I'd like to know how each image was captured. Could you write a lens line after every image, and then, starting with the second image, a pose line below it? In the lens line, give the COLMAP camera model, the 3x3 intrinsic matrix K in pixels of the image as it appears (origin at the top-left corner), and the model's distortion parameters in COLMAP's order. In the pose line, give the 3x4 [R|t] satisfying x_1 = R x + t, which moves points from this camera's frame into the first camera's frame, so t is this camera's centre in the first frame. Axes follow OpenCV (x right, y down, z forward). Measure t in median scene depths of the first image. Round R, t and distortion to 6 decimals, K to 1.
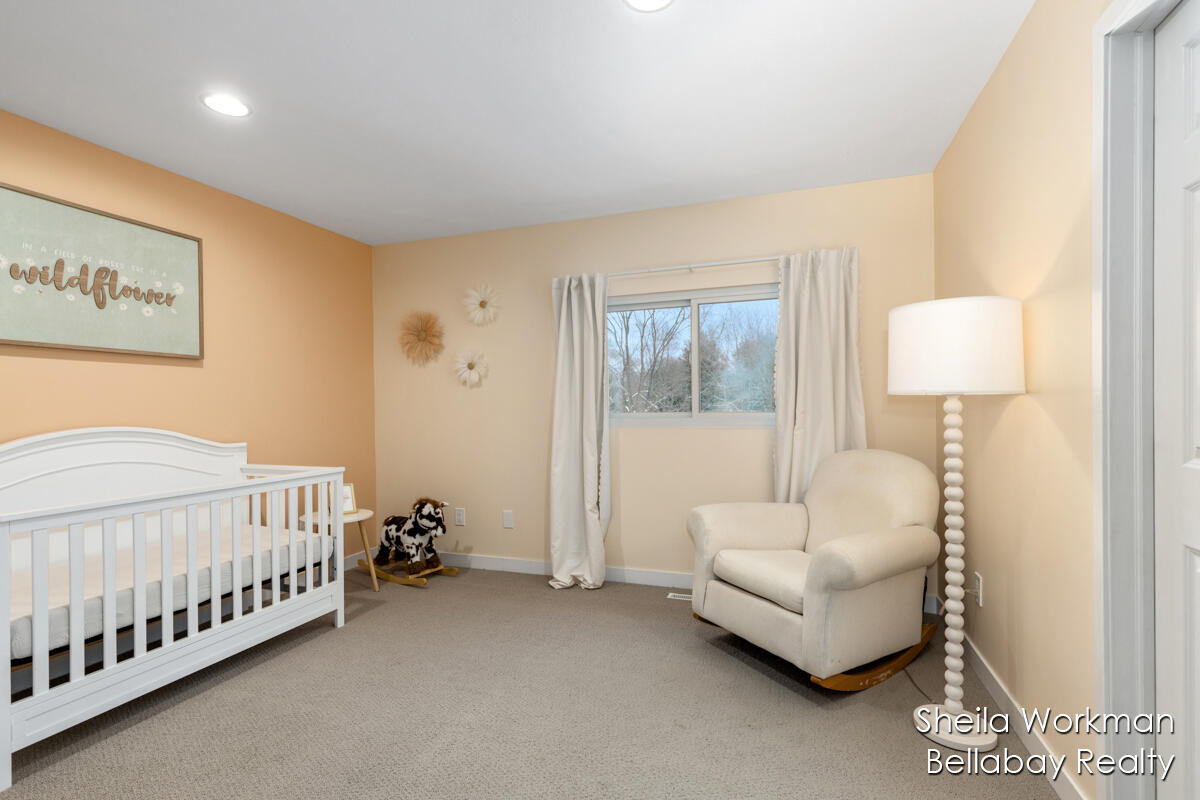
lens RADIAL K [[544.7, 0, 607.8], [0, 544.7, 398.5], [0, 0, 1]] dist [0.000160, -0.001469]
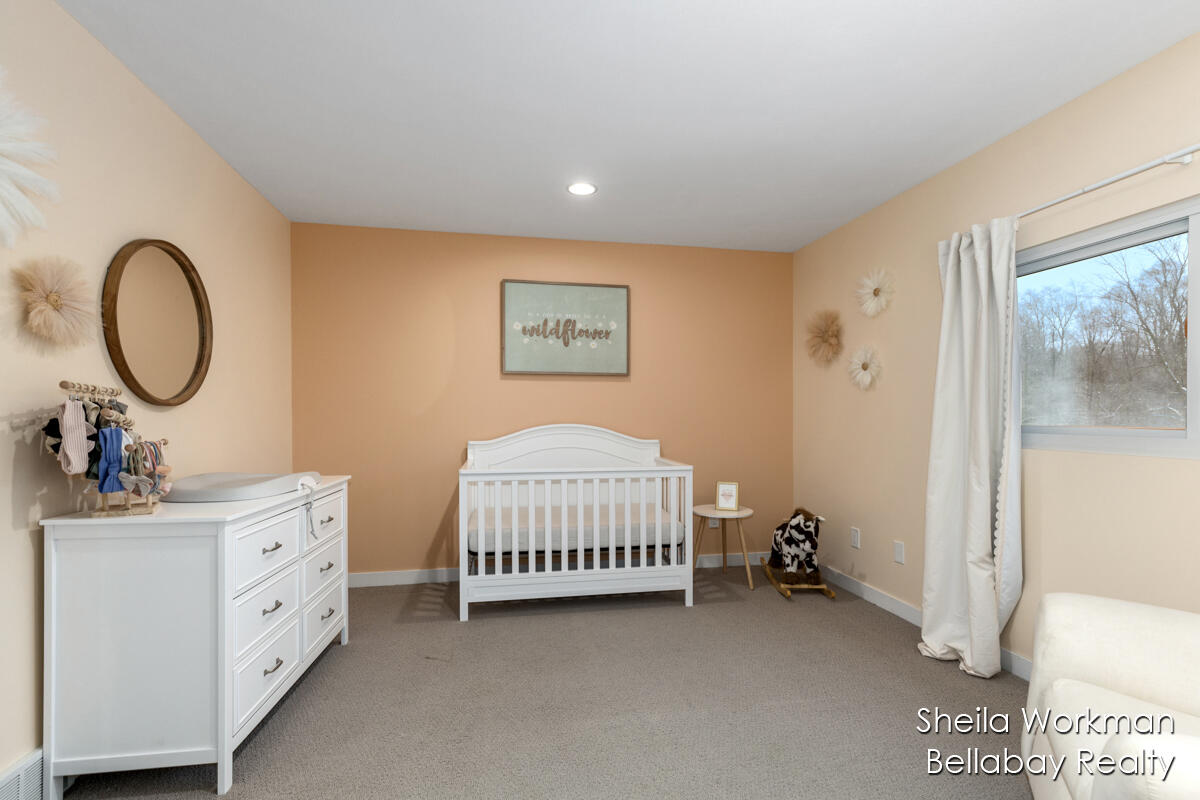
lens RADIAL K [[544.7, 0, 606.7], [0, 544.7, 410.6], [0, 0, 1]] dist [0.000160, -0.001469]
pose [[0.498952, 0.007411, -0.866598, 0.336866], [0.005080, 0.999921, 0.011476, -0.001274], [0.866615, -0.010128, 0.498875, 0.243417]]
